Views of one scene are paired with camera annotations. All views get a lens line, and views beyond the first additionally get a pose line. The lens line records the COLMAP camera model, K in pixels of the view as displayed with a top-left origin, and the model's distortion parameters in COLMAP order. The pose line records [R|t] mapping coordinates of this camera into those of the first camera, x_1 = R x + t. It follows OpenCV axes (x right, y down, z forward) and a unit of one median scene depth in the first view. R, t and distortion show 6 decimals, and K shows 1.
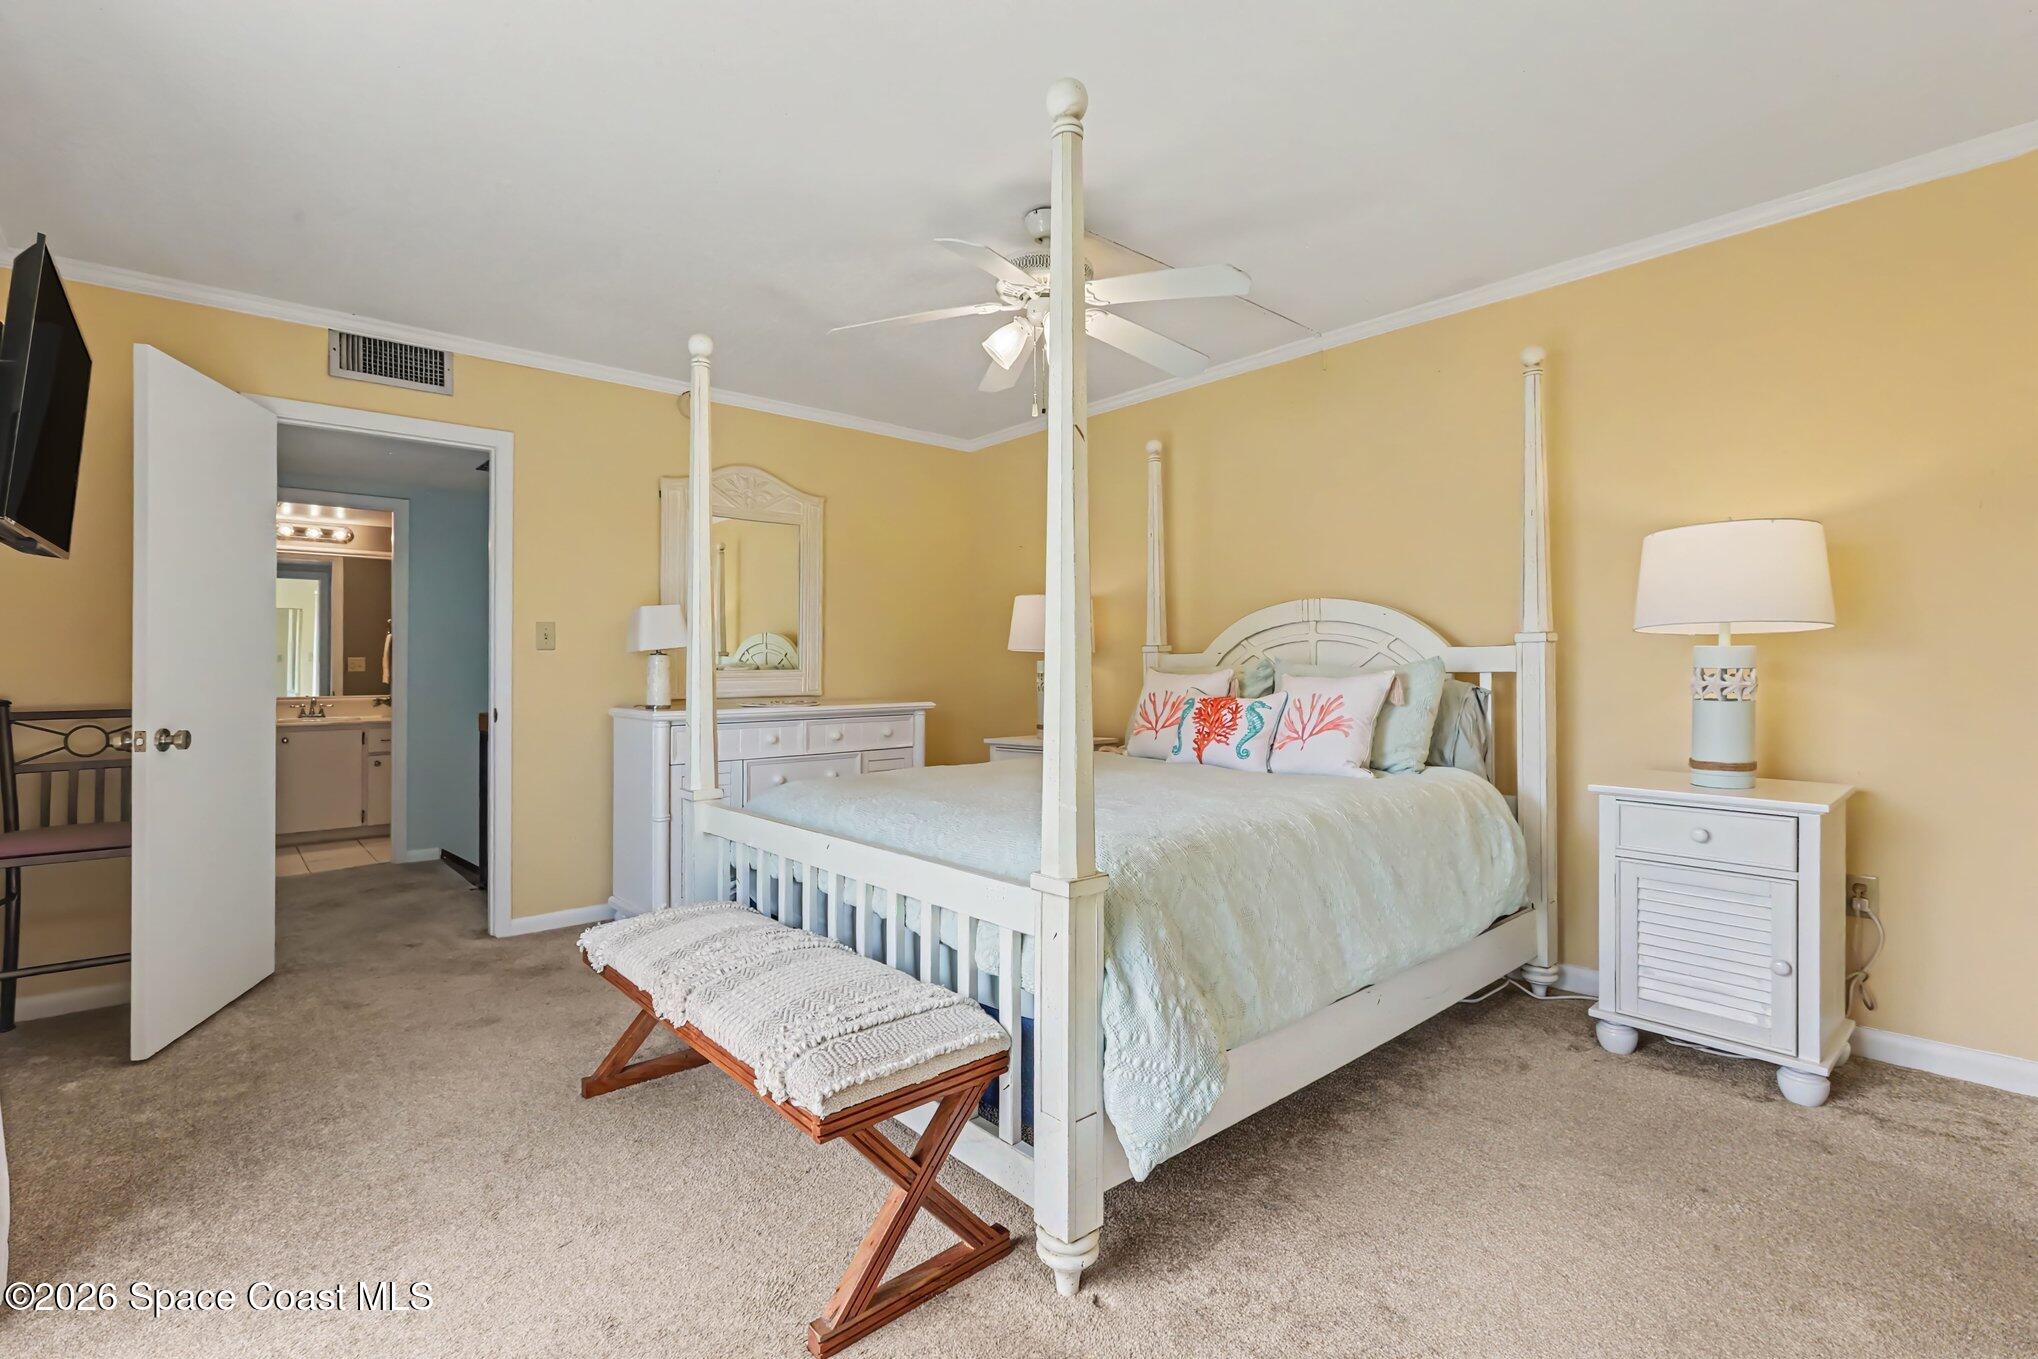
lens RADIAL K [[913.4, 0, 1007.2], [0, 913.4, 672.2], [0, 0, 1]] dist [-0.009405, 0.000562]
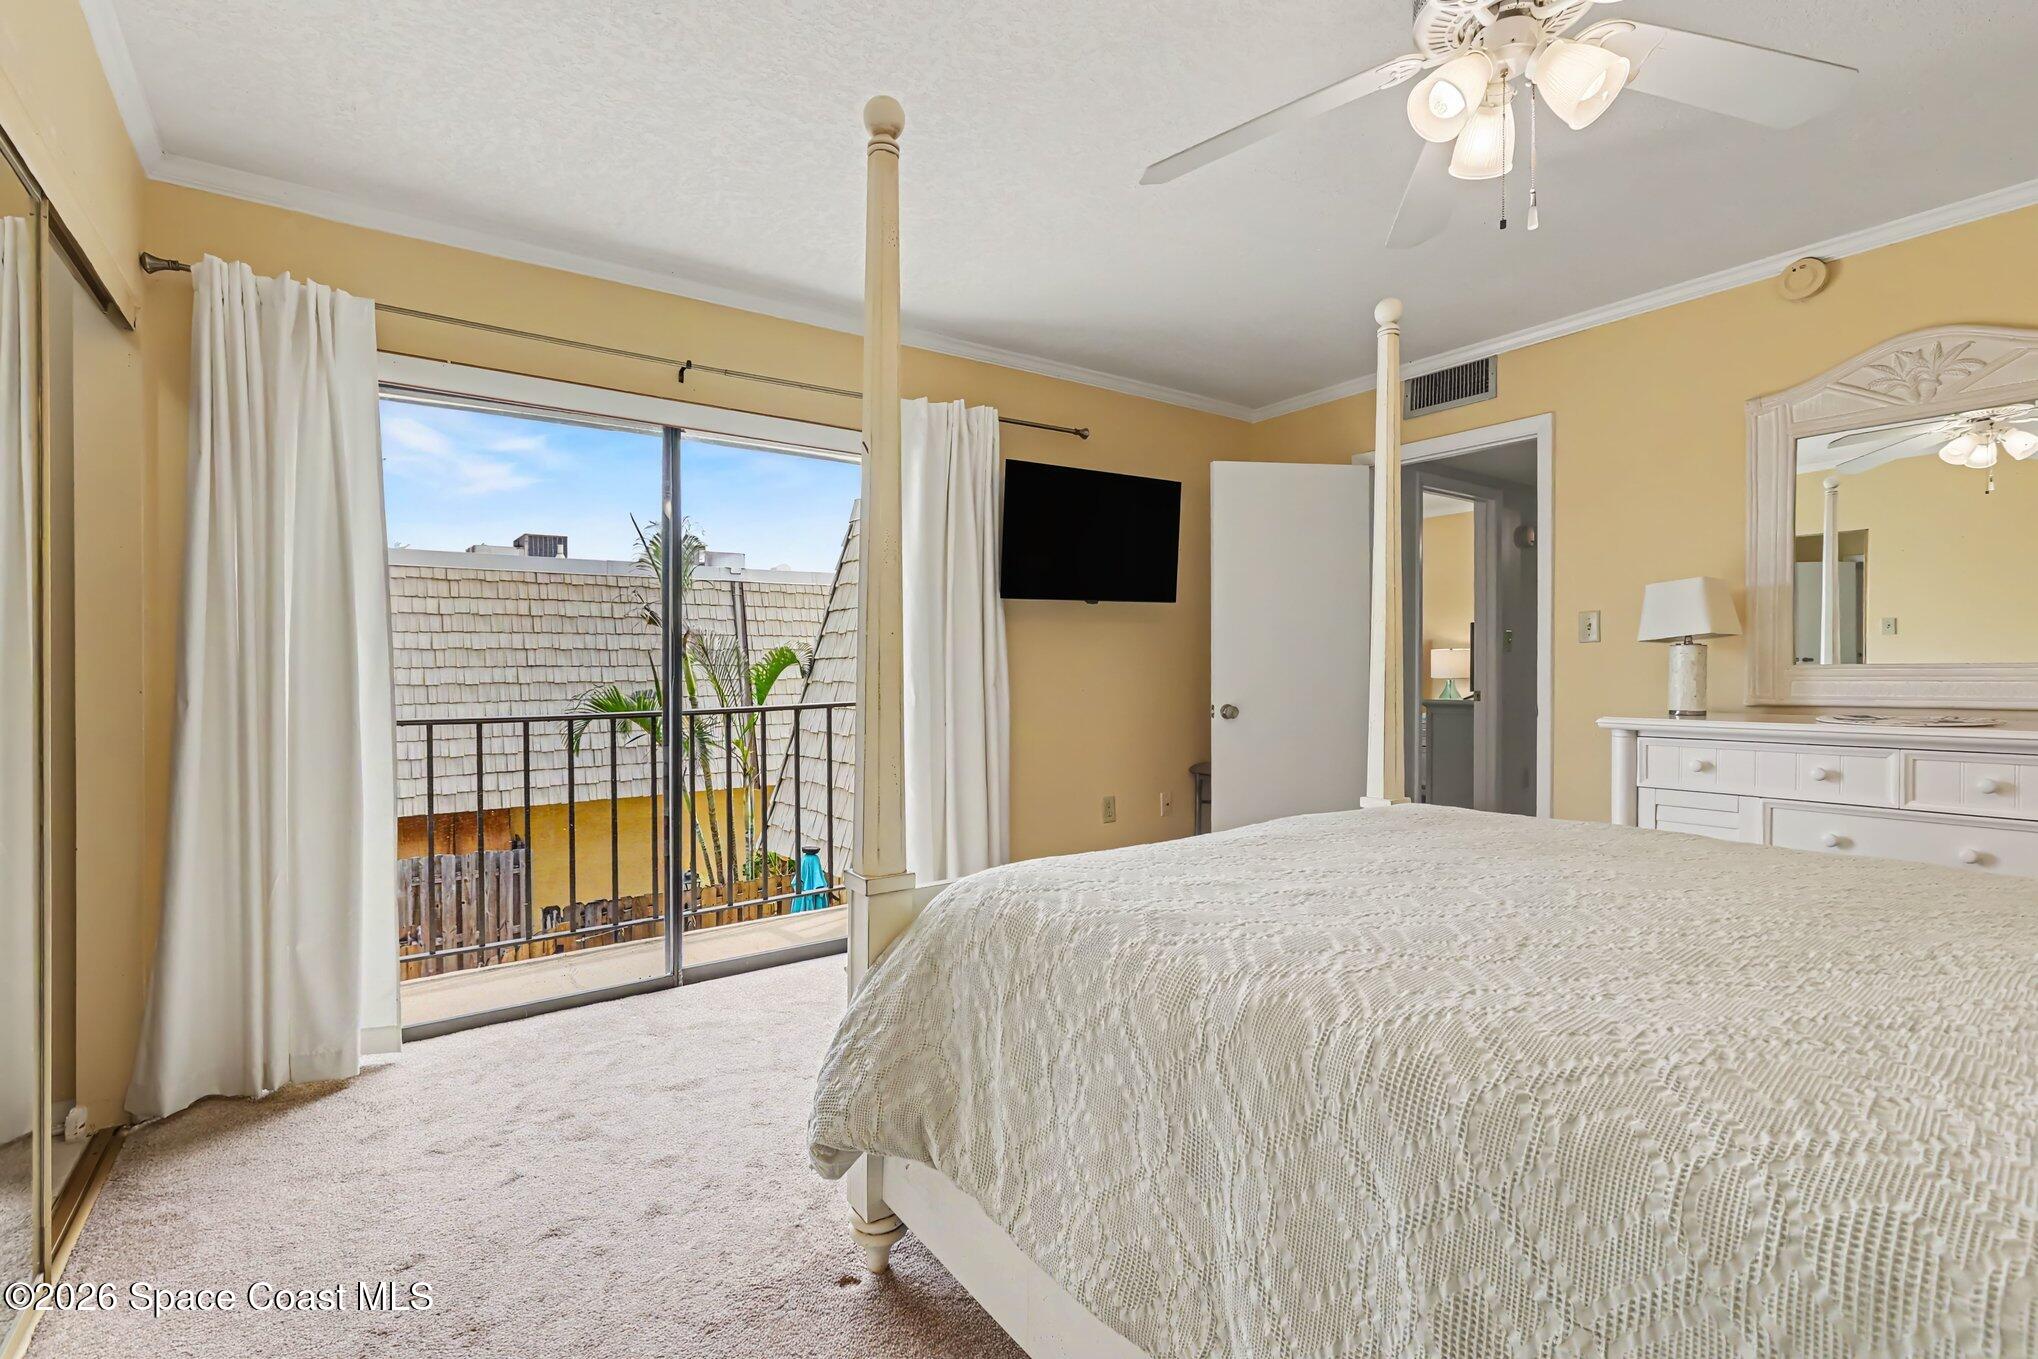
lens RADIAL K [[913.4, 0, 1007.2], [0, 913.4, 672.2], [0, 0, 1]] dist [-0.009405, 0.000562]
pose [[-0.091411, 0.019117, -0.995630, 0.487237], [0.011201, 0.999772, 0.018168, -0.018991], [0.995750, -0.009491, -0.091604, 0.556978]]
